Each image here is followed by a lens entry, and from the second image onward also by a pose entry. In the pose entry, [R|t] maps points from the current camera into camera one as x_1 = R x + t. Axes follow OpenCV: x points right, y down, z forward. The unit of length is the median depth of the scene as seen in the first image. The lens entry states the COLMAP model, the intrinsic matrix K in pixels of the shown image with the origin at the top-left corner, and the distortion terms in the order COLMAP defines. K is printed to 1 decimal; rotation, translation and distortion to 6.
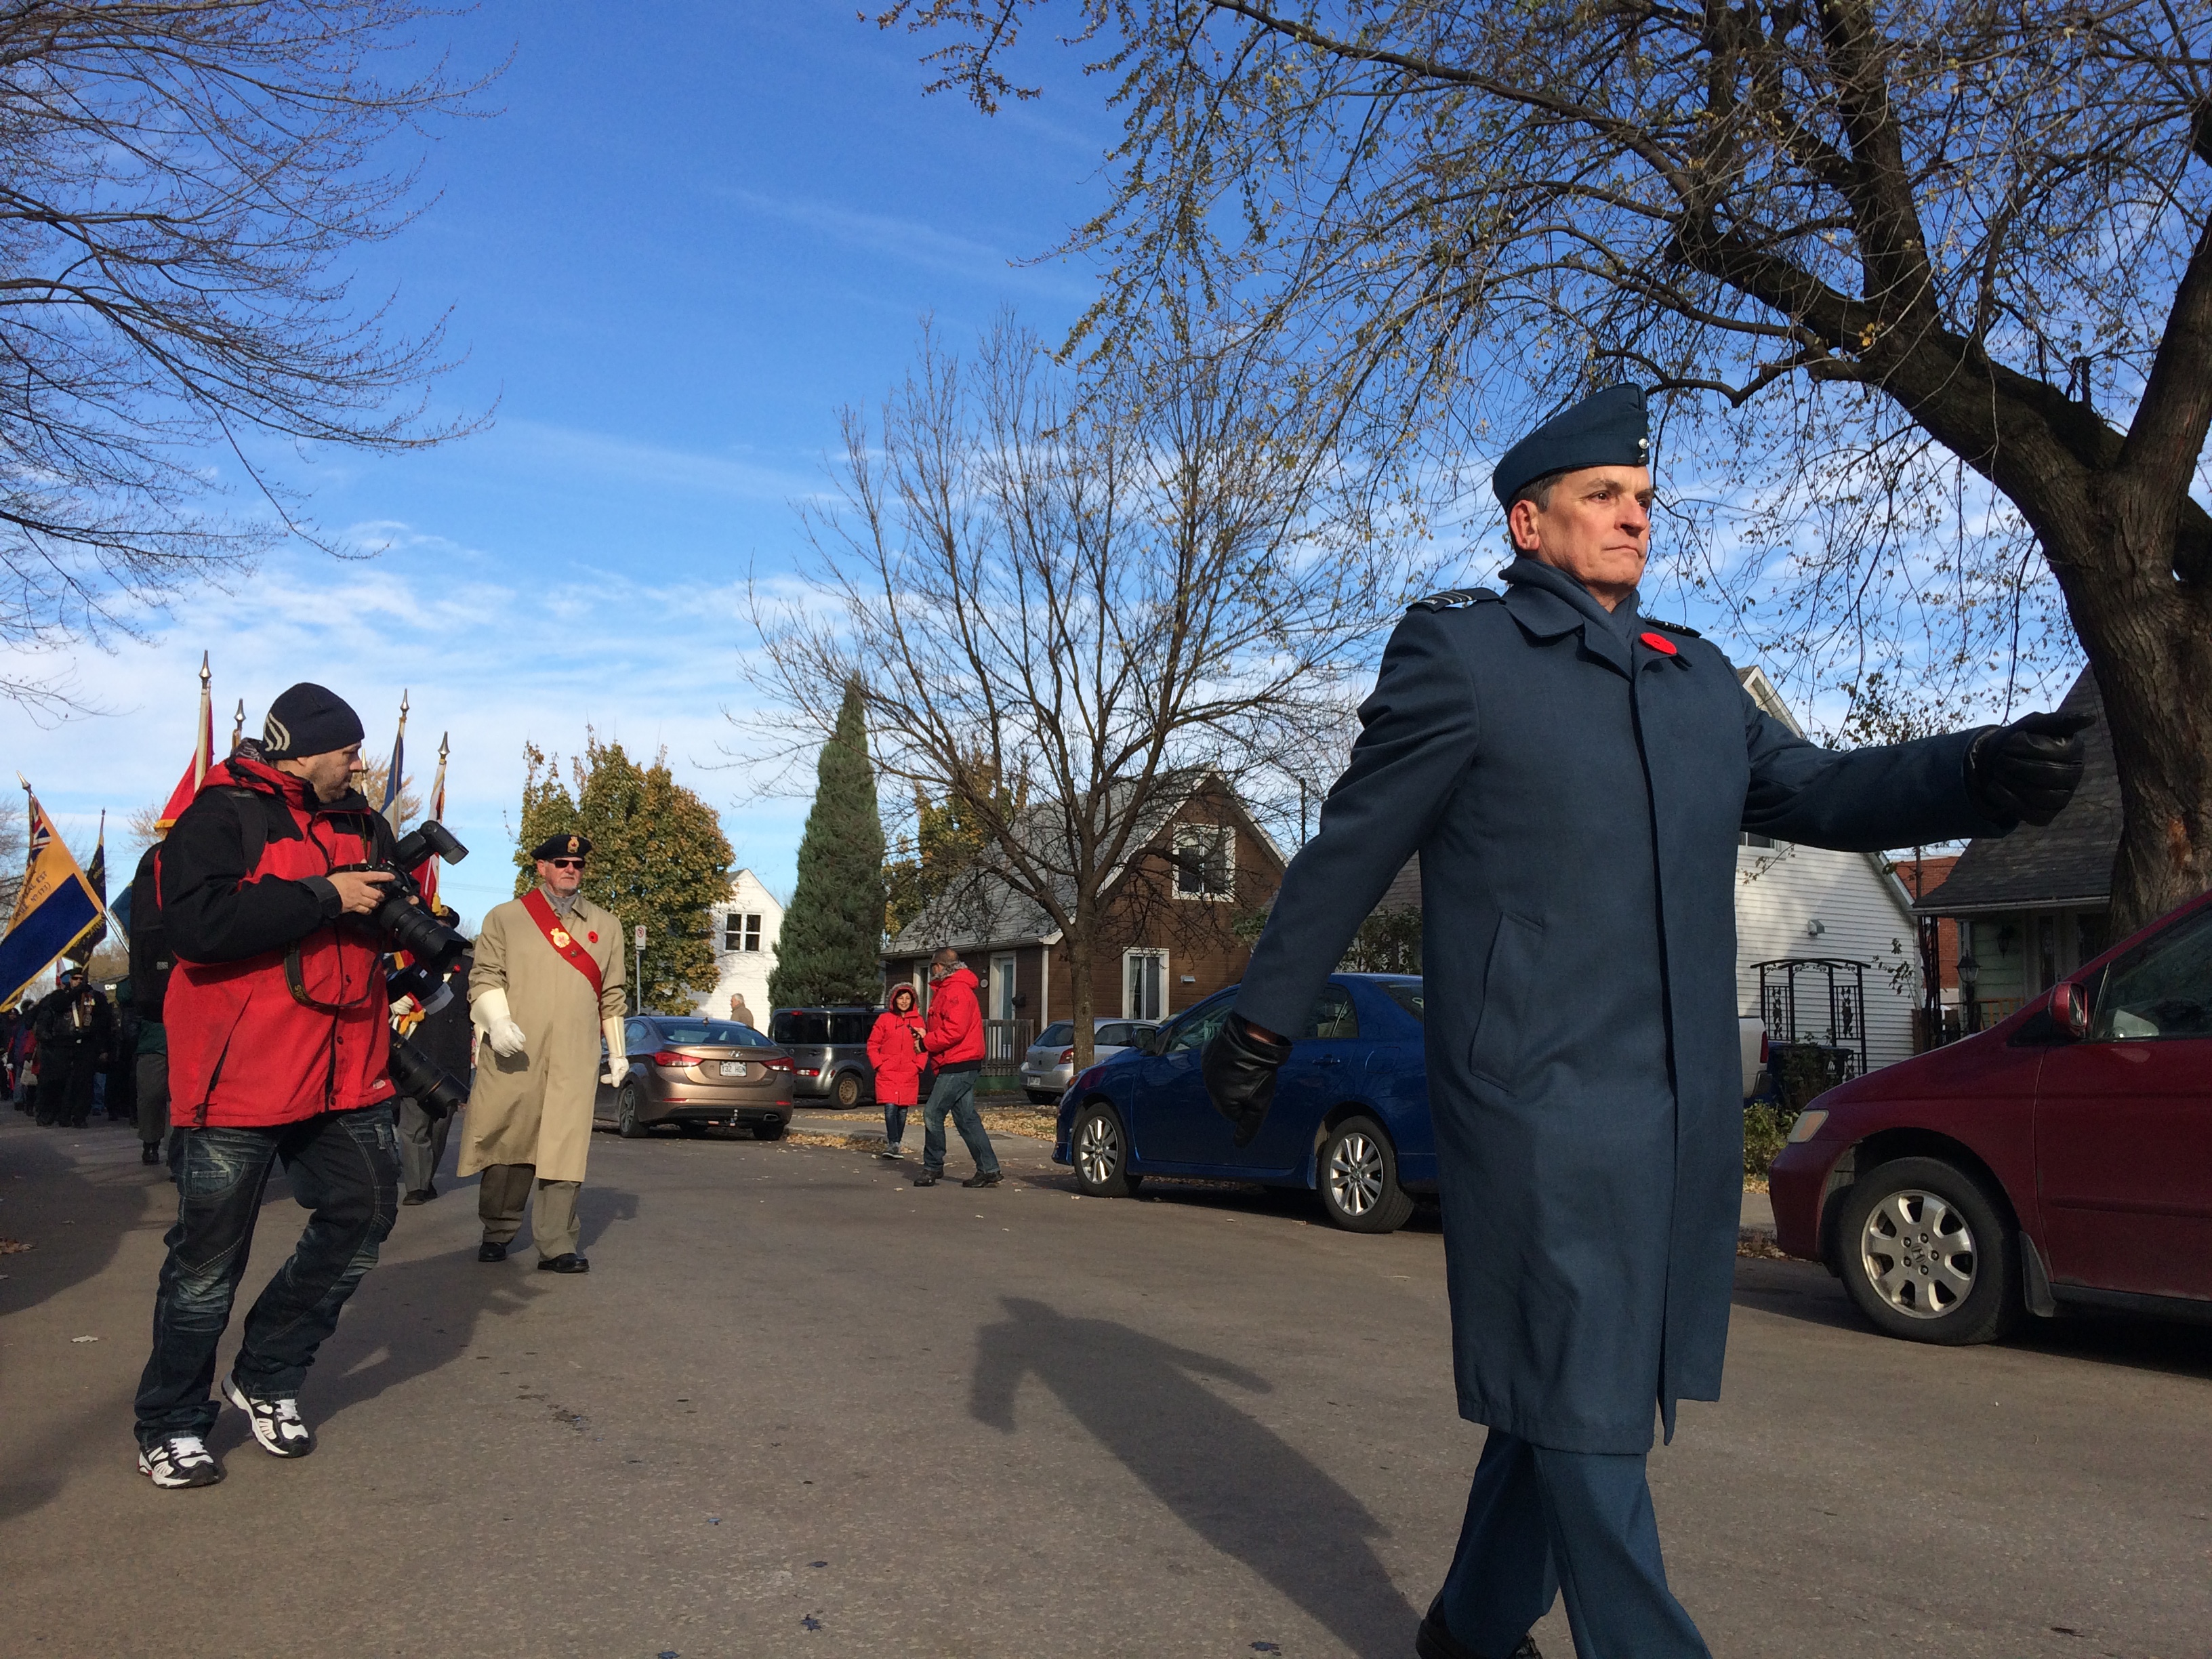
lens RADIAL K [[1859.4, 0, 1162.6], [0, 1859.4, 732.1], [0, 0, 1]] dist [0.115493, -0.181217]
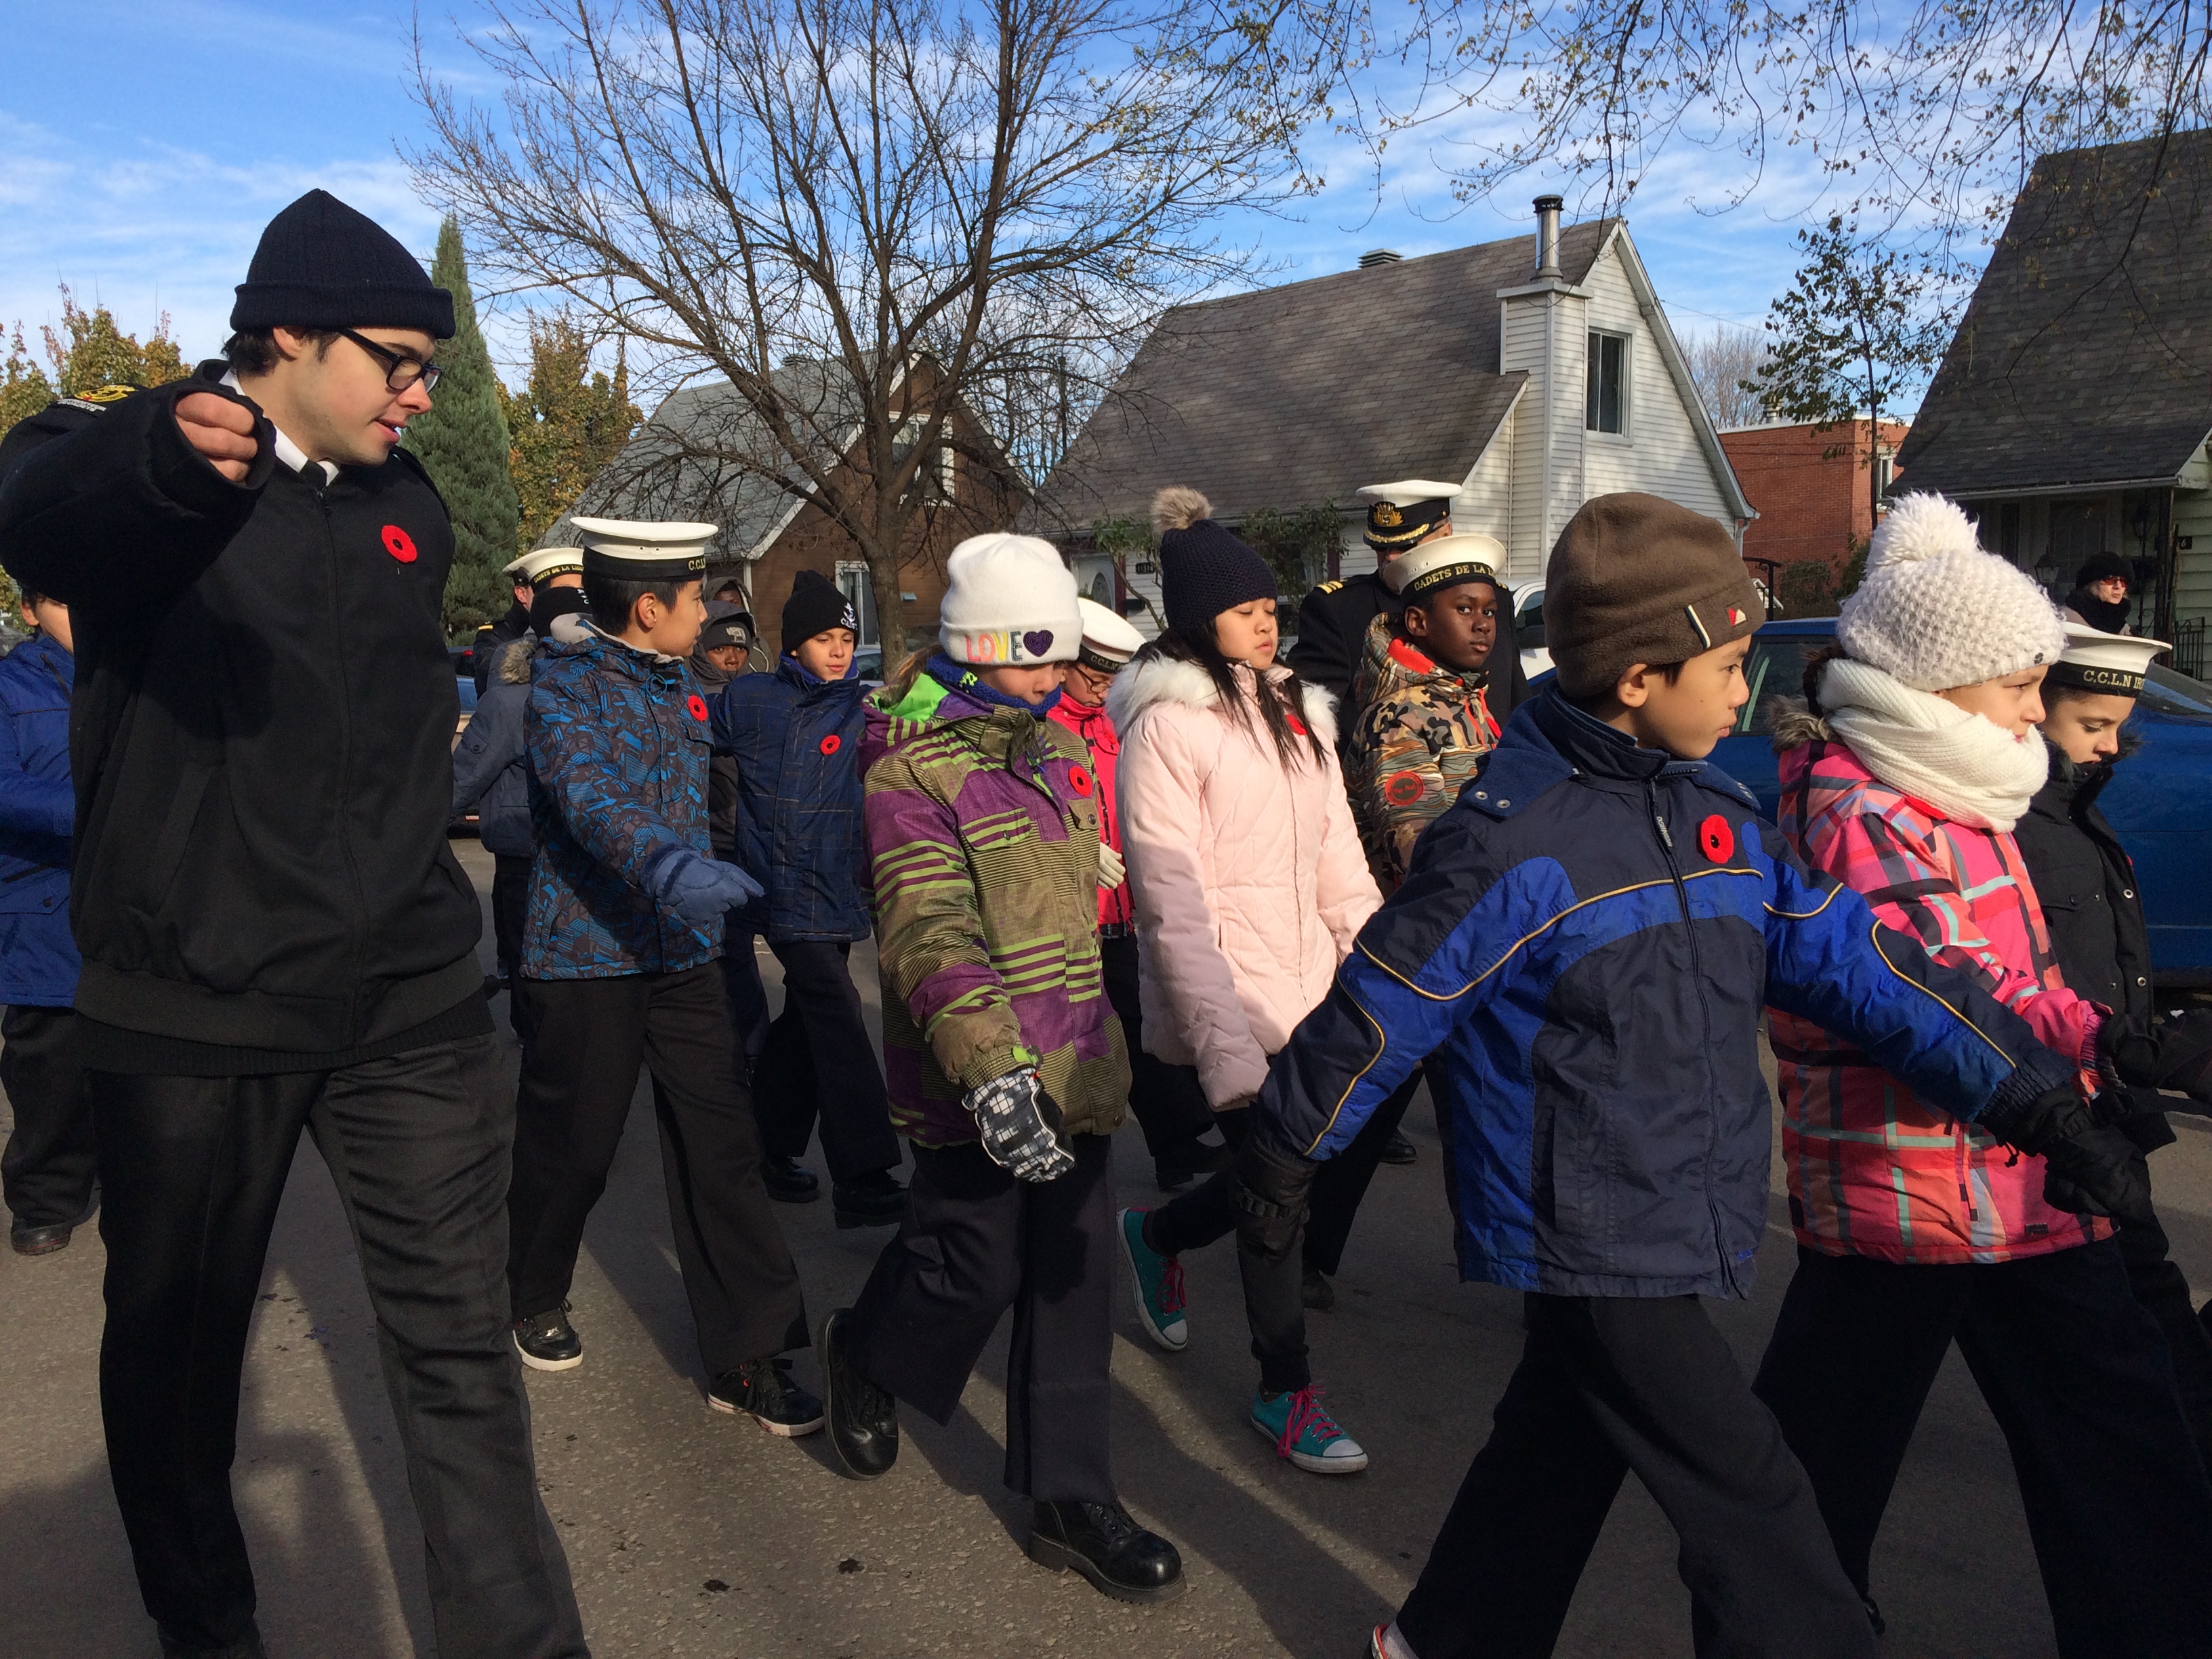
lens RADIAL K [[1900.9, 0, 1138.3], [0, 1900.9, 750.7], [0, 0, 1]] dist [0.136340, -0.215161]
pose [[0.975227, -0.040289, 0.217508, -0.117573], [-0.007977, 0.976229, 0.216595, 0.016555], [-0.221064, -0.212965, 0.951723, 0.194586]]
